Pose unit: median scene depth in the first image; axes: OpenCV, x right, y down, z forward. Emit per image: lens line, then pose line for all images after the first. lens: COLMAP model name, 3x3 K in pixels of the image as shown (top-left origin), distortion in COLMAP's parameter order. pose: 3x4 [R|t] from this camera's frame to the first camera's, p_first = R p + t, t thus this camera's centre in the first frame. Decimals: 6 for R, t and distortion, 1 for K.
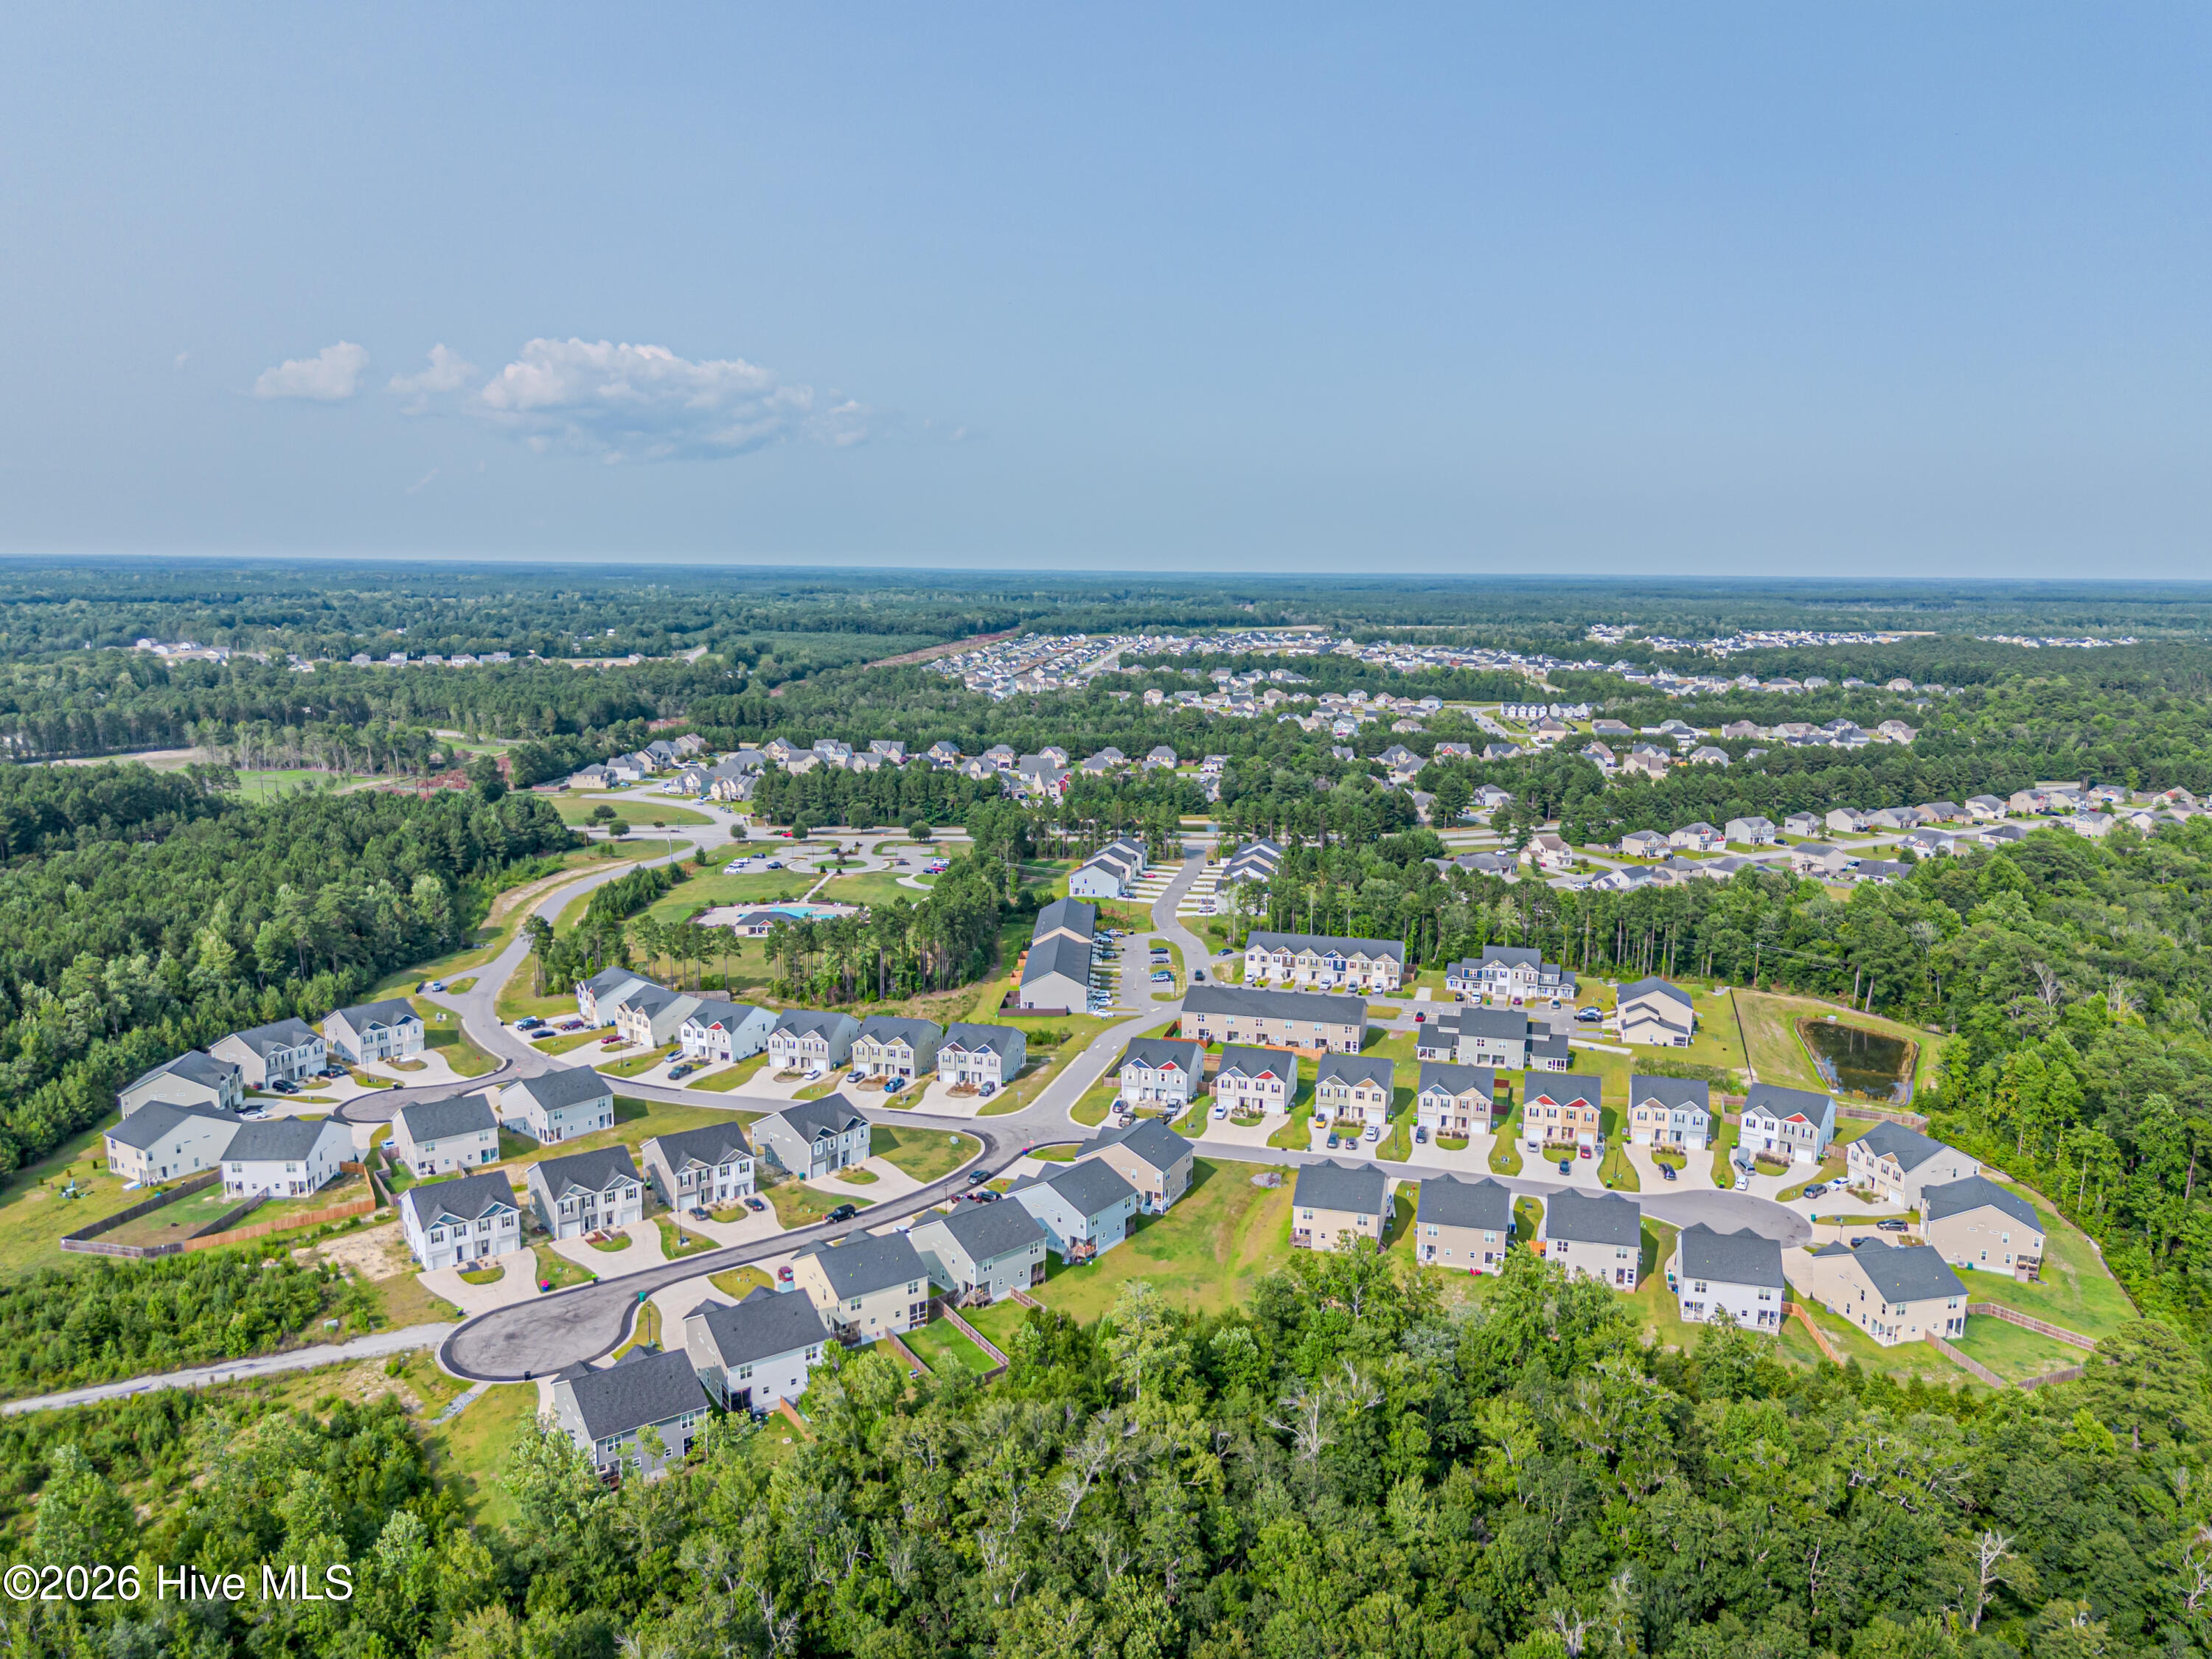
lens RADIAL K [[1607.2, 0, 1163.9], [0, 1607.2, 879.8], [0, 0, 1]] dist [0.077408, -0.079206]
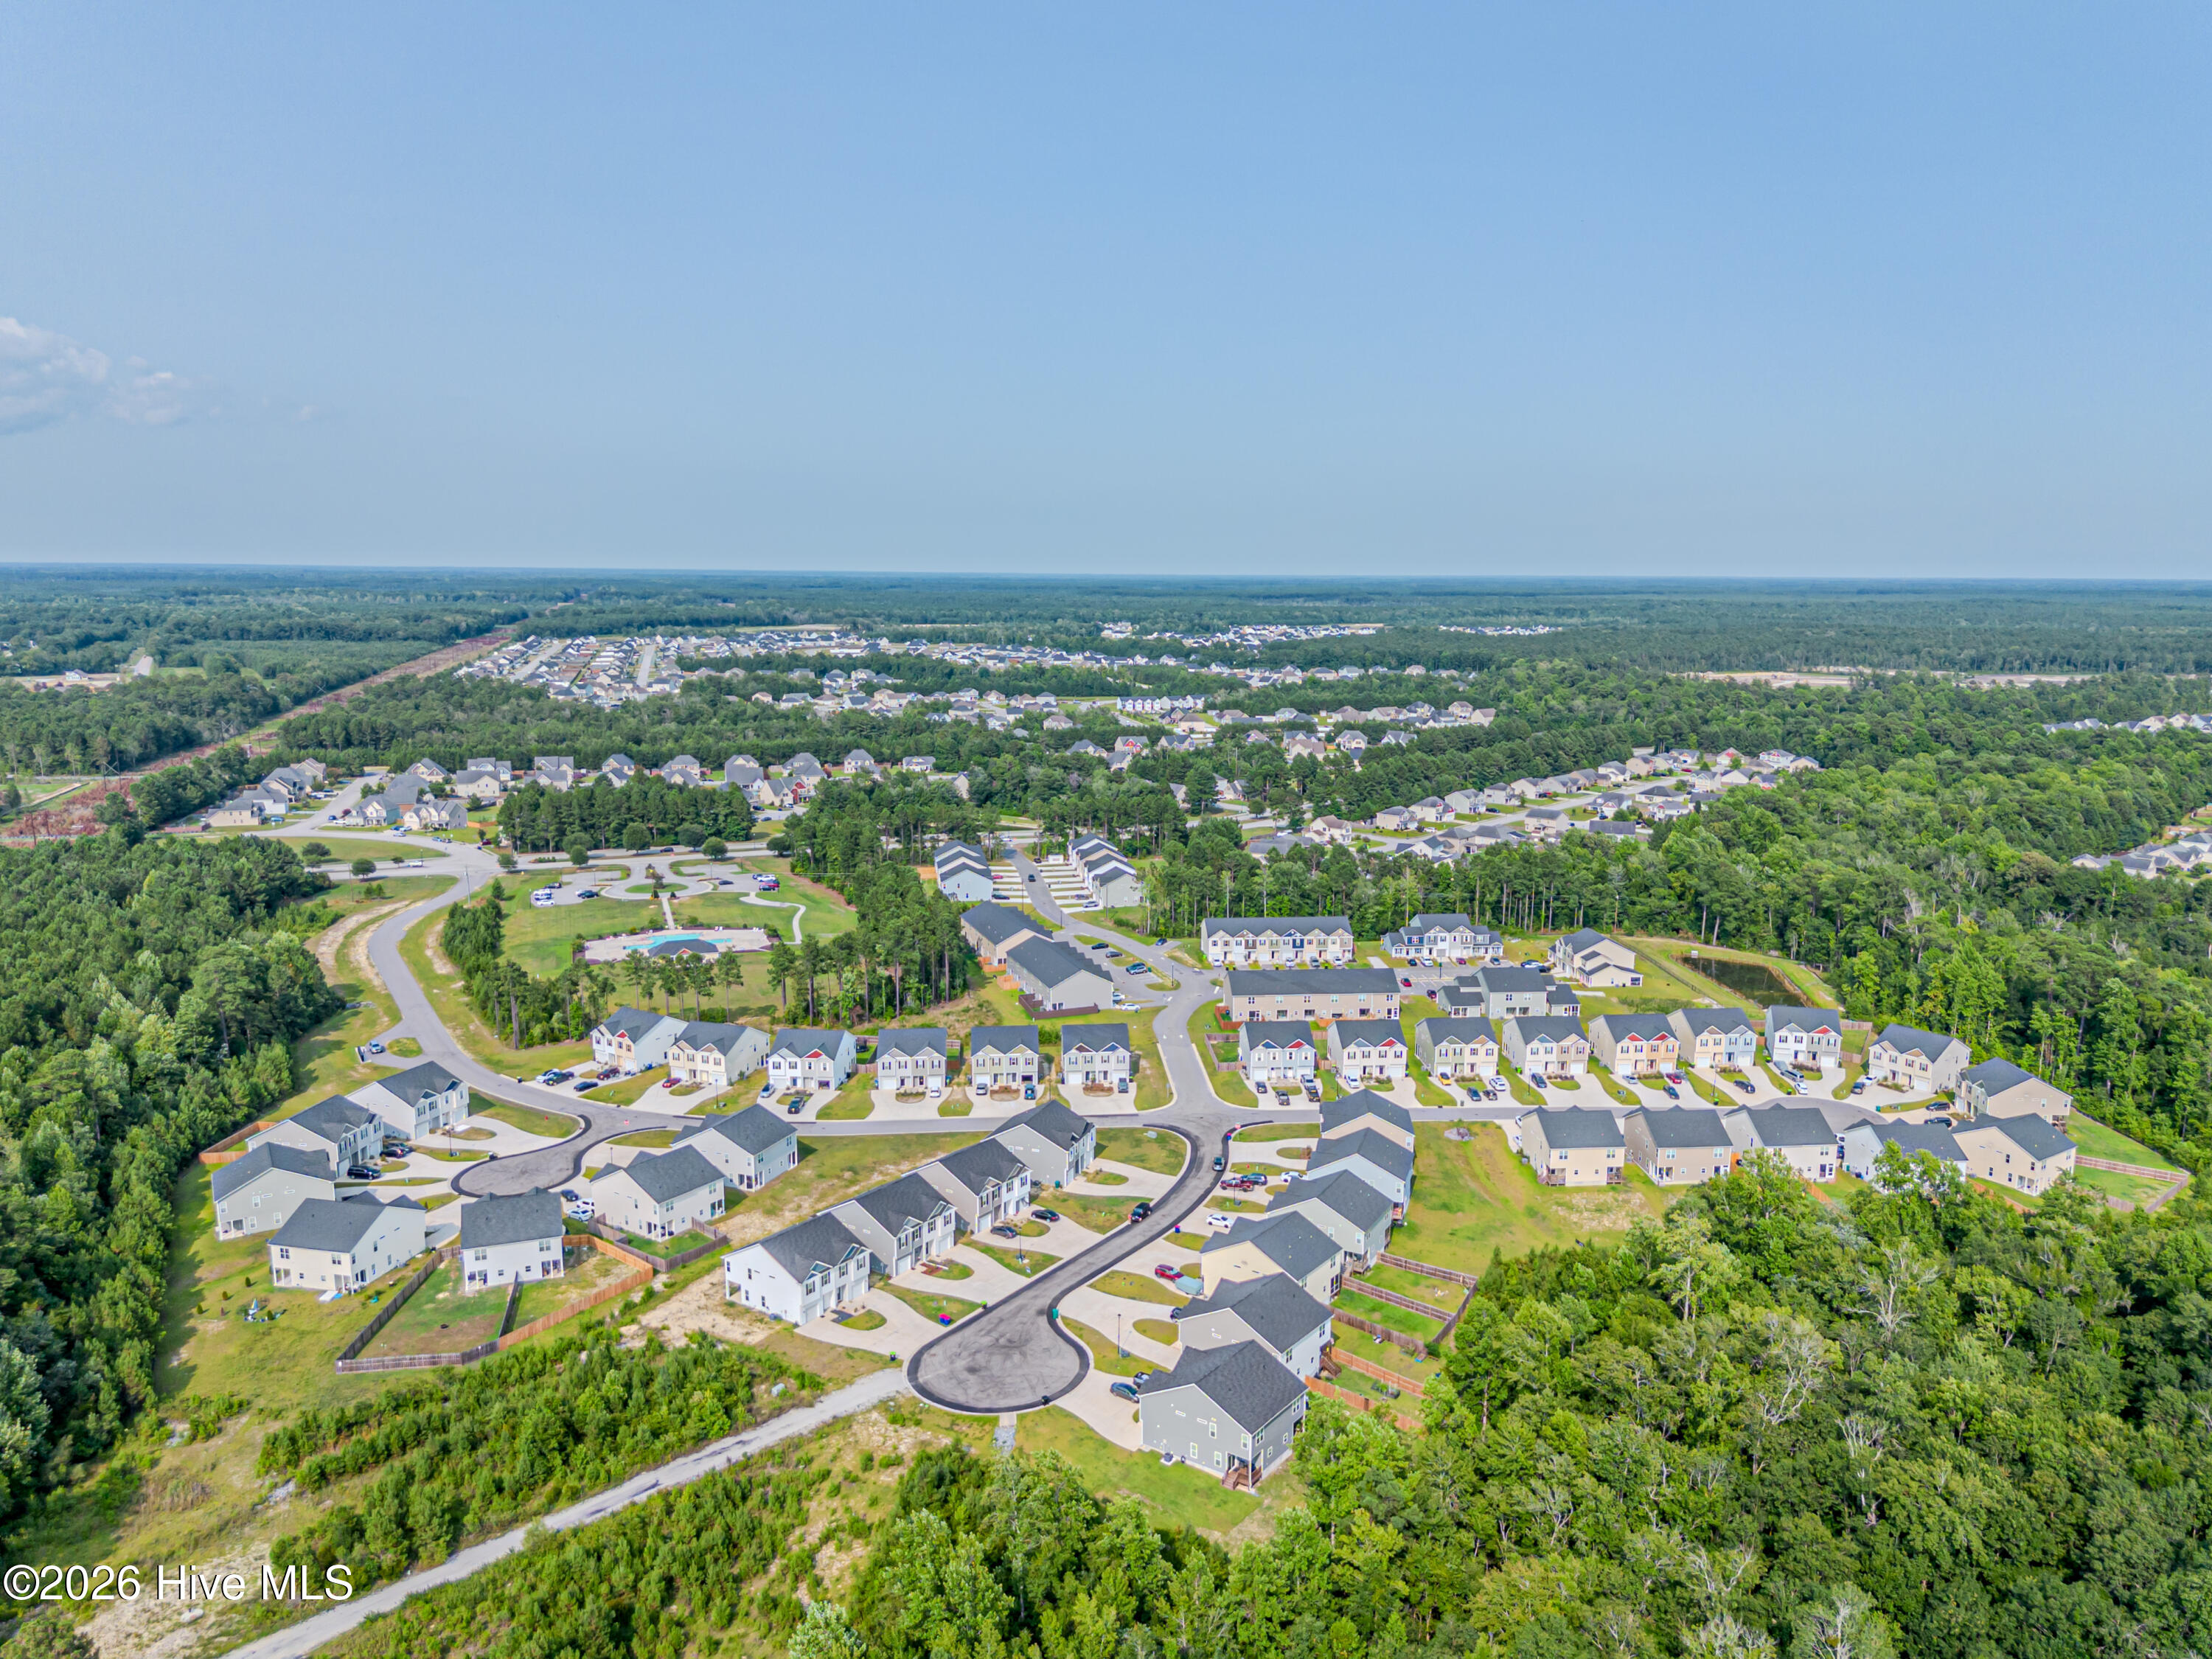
lens RADIAL K [[1607.2, 0, 1163.9], [0, 1607.2, 879.8], [0, 0, 1]] dist [0.077408, -0.079206]
pose [[0.941598, -0.069942, 0.329394, -0.371638], [0.069449, 0.997497, 0.013278, -0.010346], [-0.329499, 0.010373, 0.944099, 0.028402]]
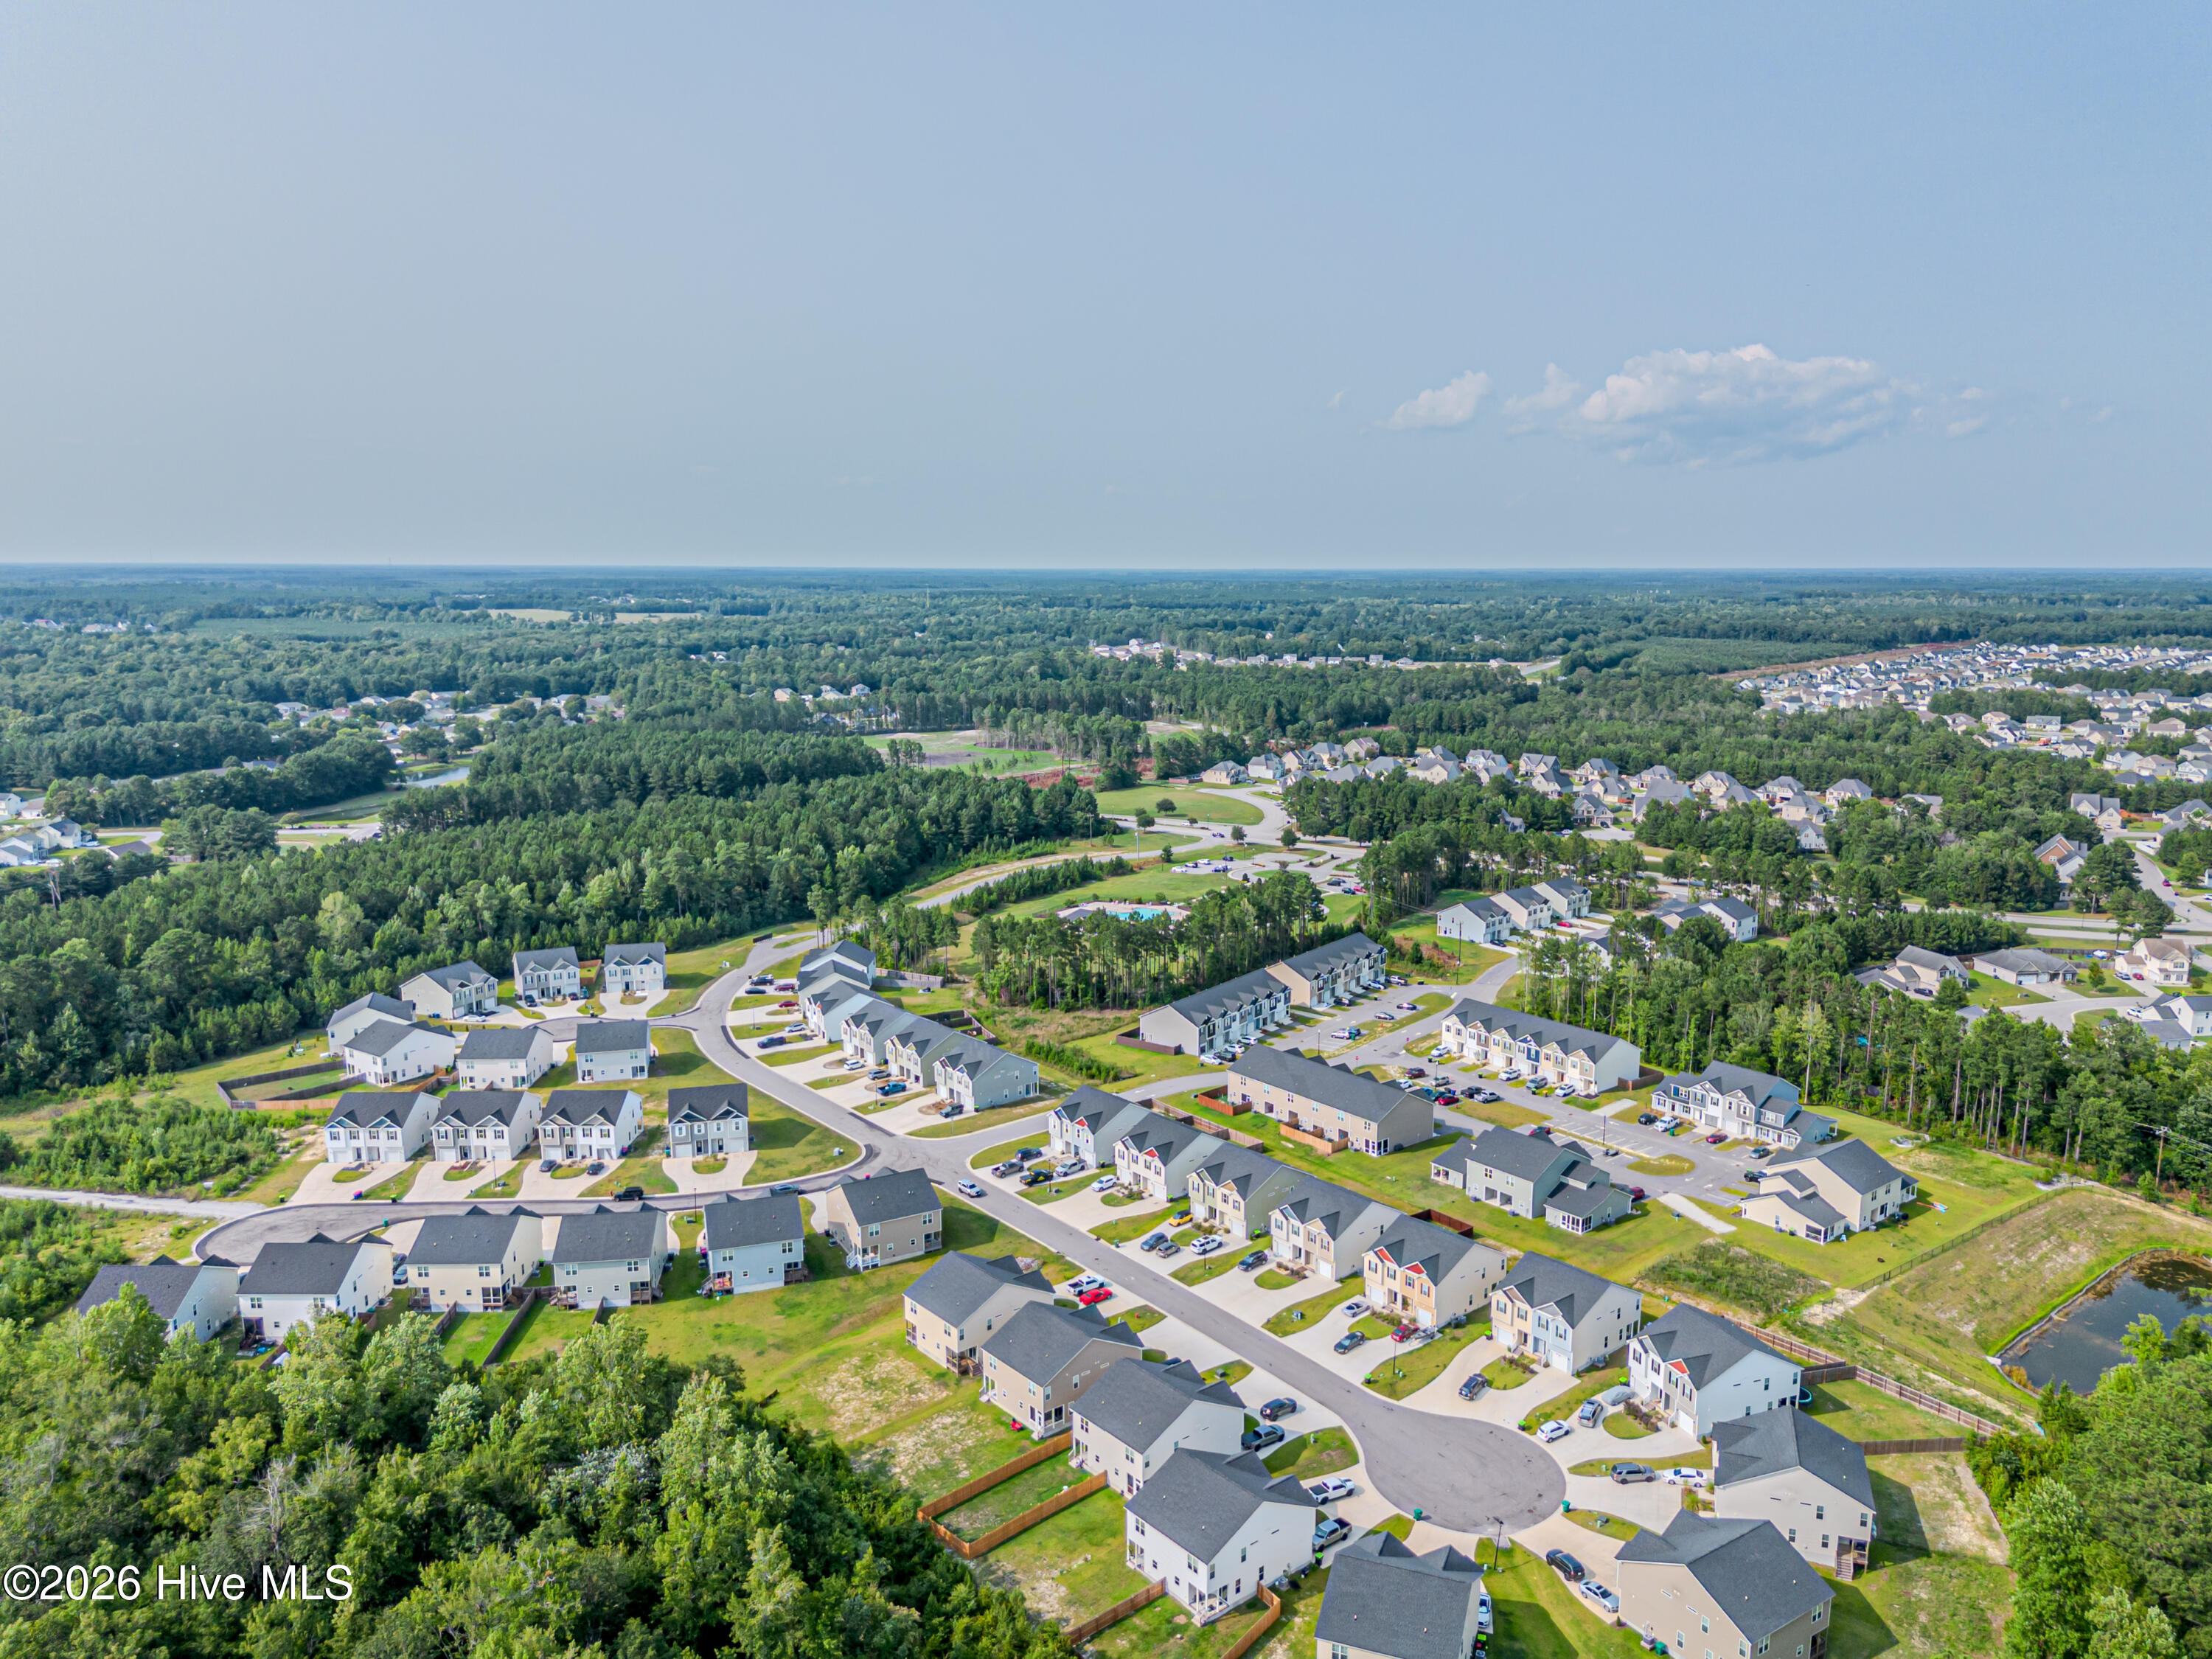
lens RADIAL K [[1607.2, 0, 1163.9], [0, 1607.2, 879.8], [0, 0, 1]] dist [0.077408, -0.079206]
pose [[0.809978, 0.104732, -0.577033, 0.487100], [-0.106440, 0.993837, 0.030972, -0.046627], [0.576720, 0.036333, 0.816134, 0.251223]]
